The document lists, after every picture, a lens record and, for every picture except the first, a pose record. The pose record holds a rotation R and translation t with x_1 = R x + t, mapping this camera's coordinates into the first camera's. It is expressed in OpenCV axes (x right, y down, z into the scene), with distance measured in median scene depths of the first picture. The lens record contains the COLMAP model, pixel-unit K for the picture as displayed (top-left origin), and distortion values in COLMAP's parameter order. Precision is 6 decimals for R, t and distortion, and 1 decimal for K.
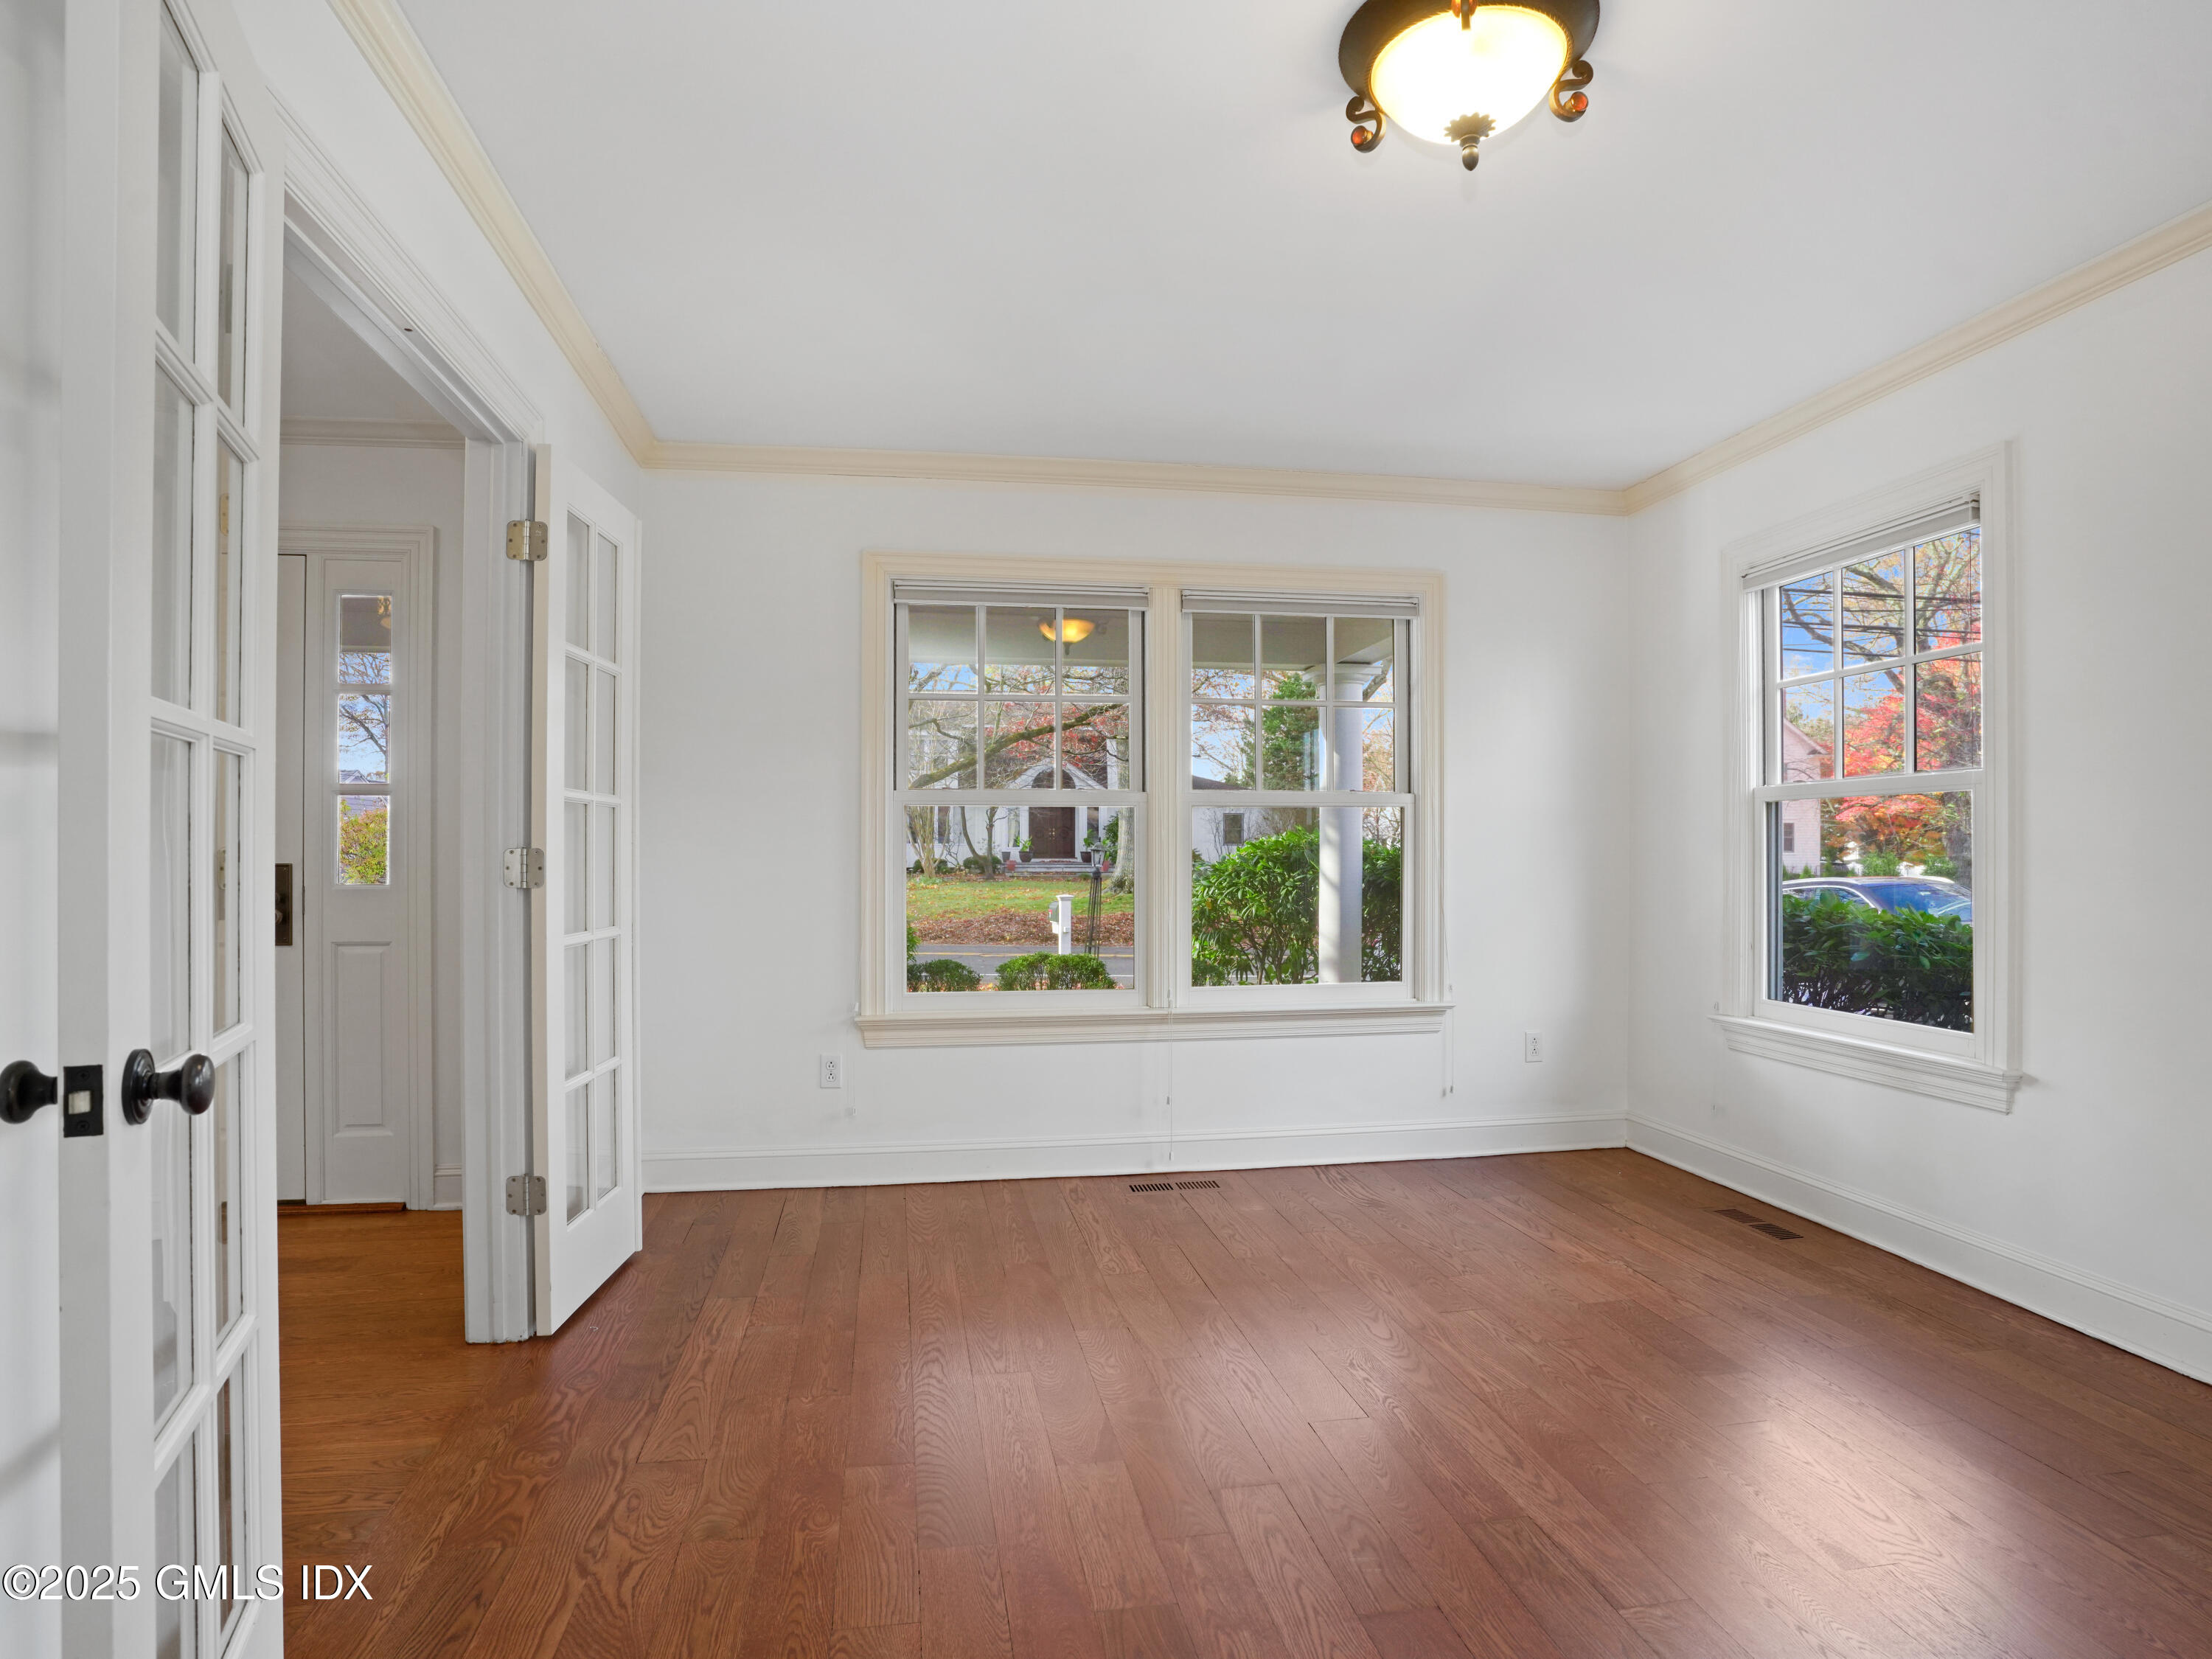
lens RADIAL K [[1211.8, 0, 1098.8], [0, 1211.8, 858.5], [0, 0, 1]] dist [-0.090477, 0.043110]
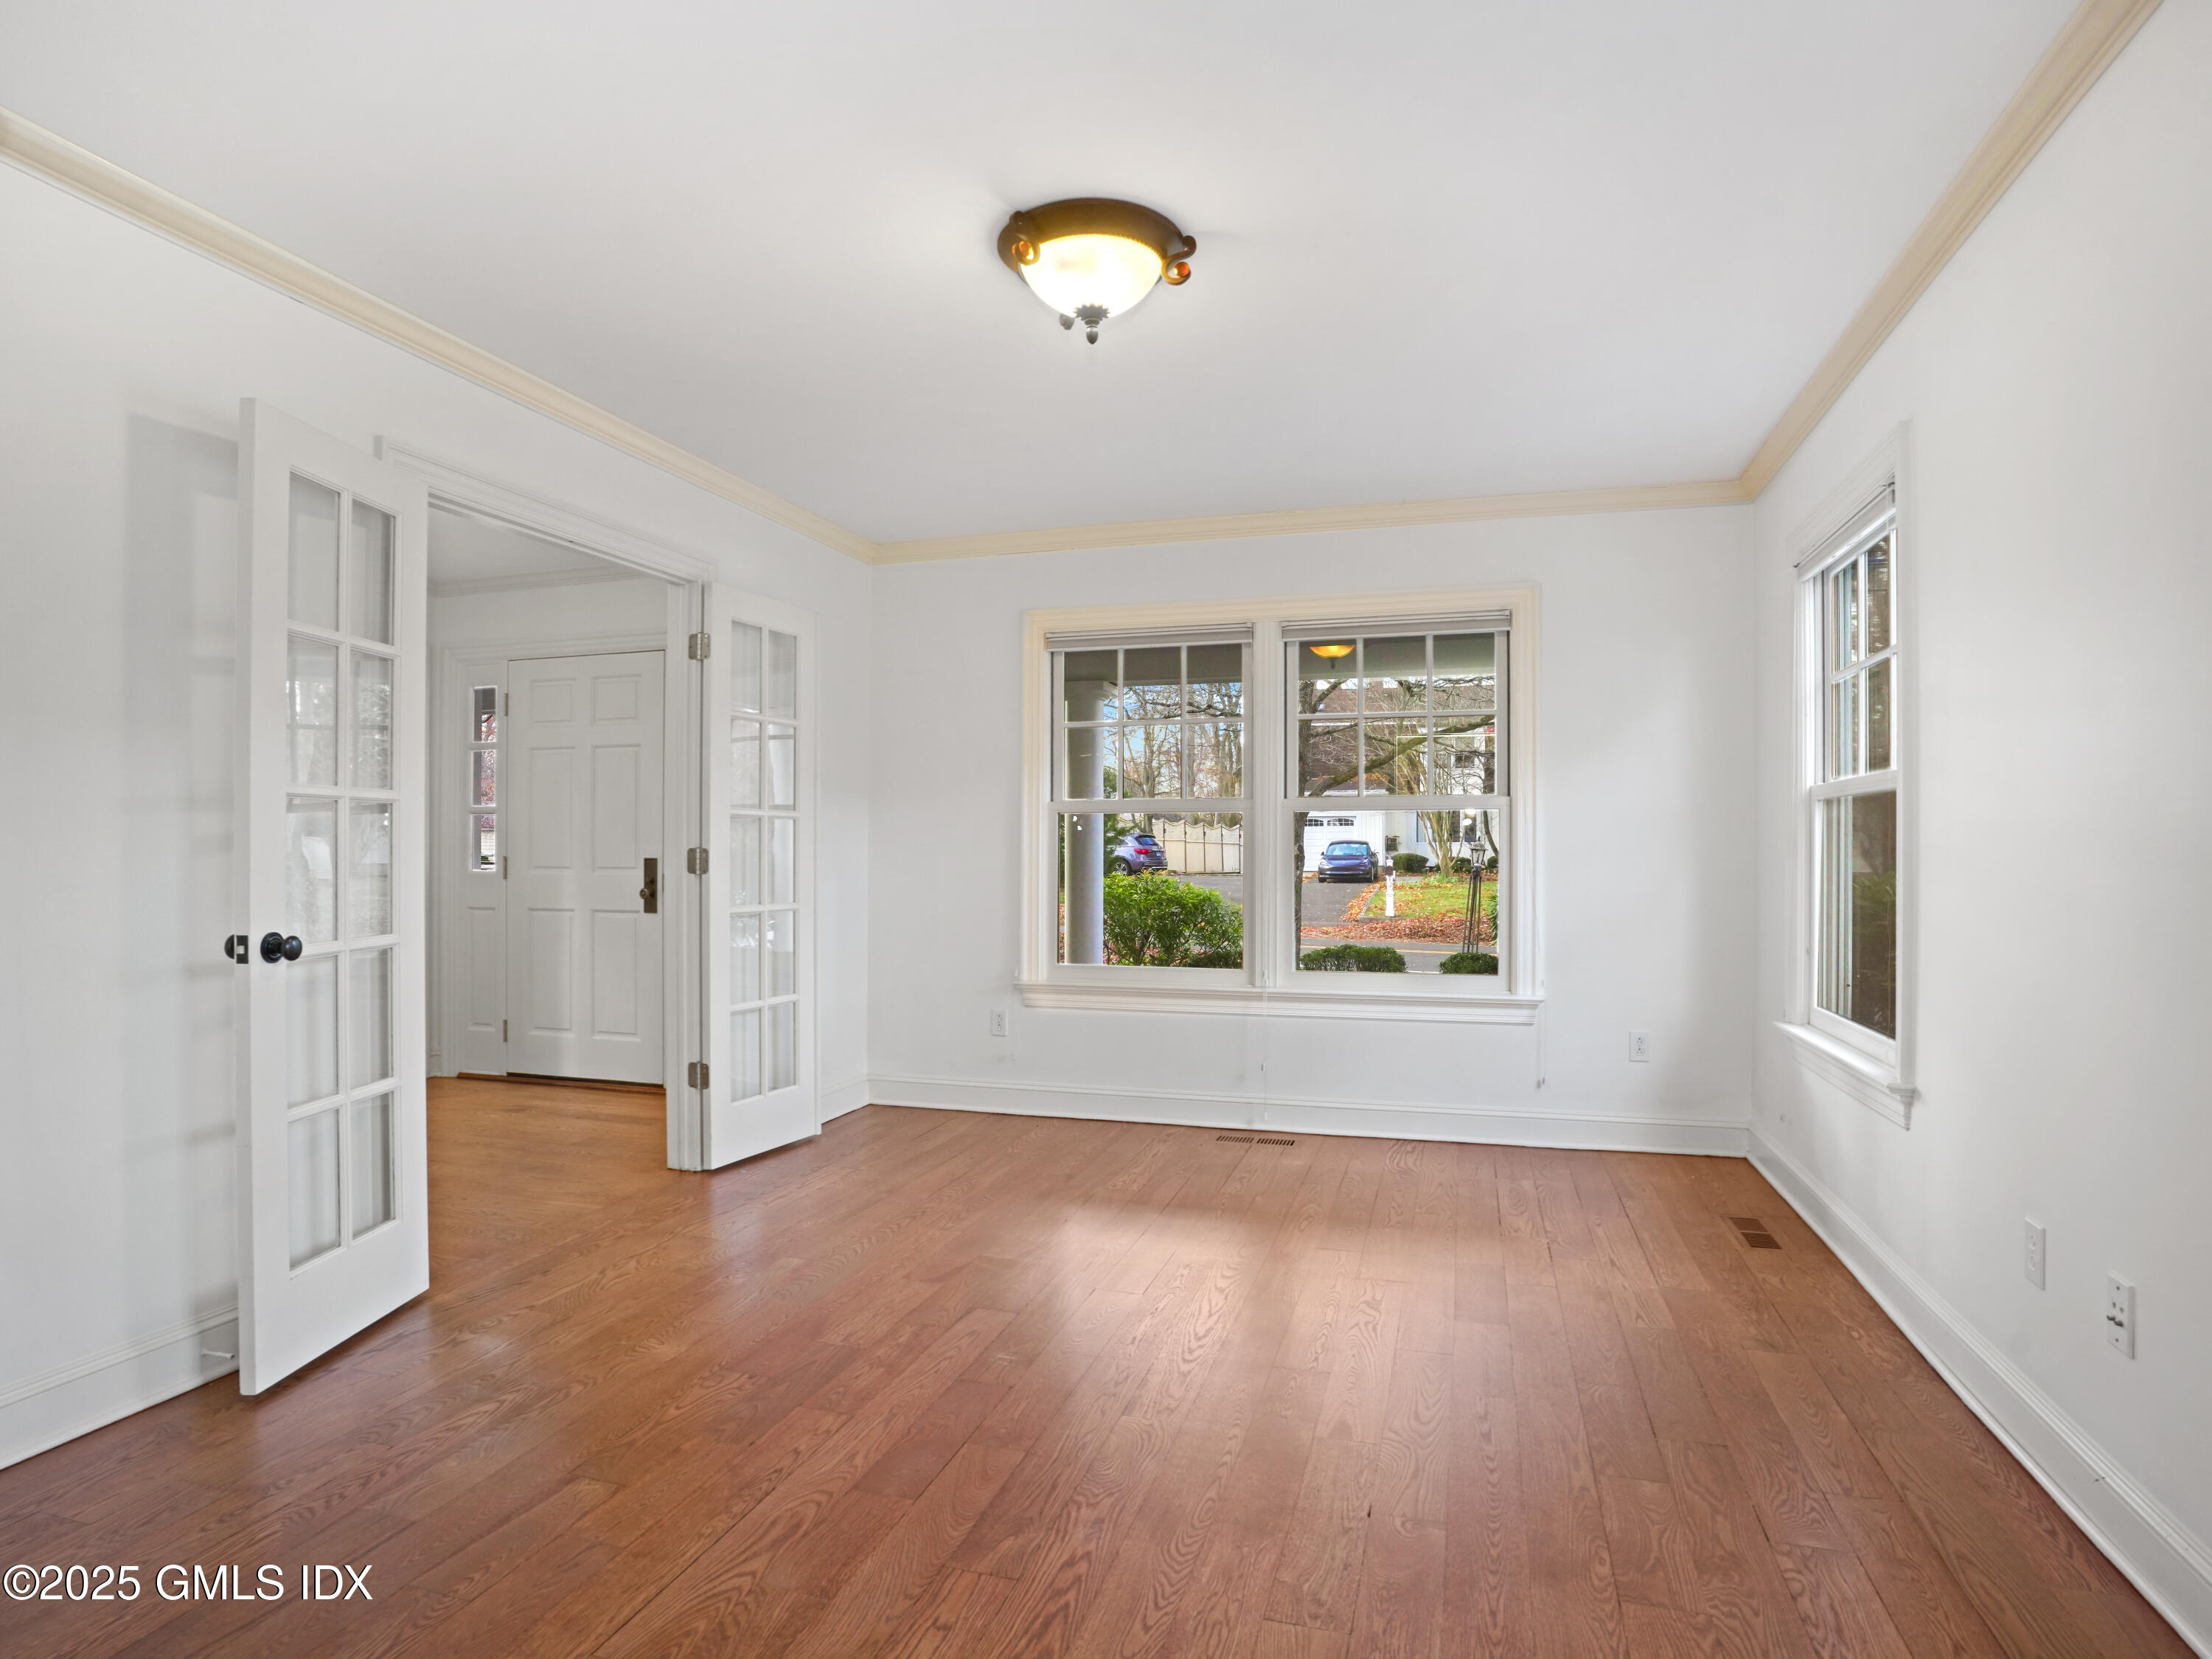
lens RADIAL K [[1211.8, 0, 1098.8], [0, 1211.8, 858.5], [0, 0, 1]] dist [-0.090477, 0.043110]
pose [[0.897289, 0.004656, -0.441419, 0.533401], [-0.004569, 0.999989, 0.001259, 0.000572], [0.441420, 0.000887, 0.897300, -0.127844]]
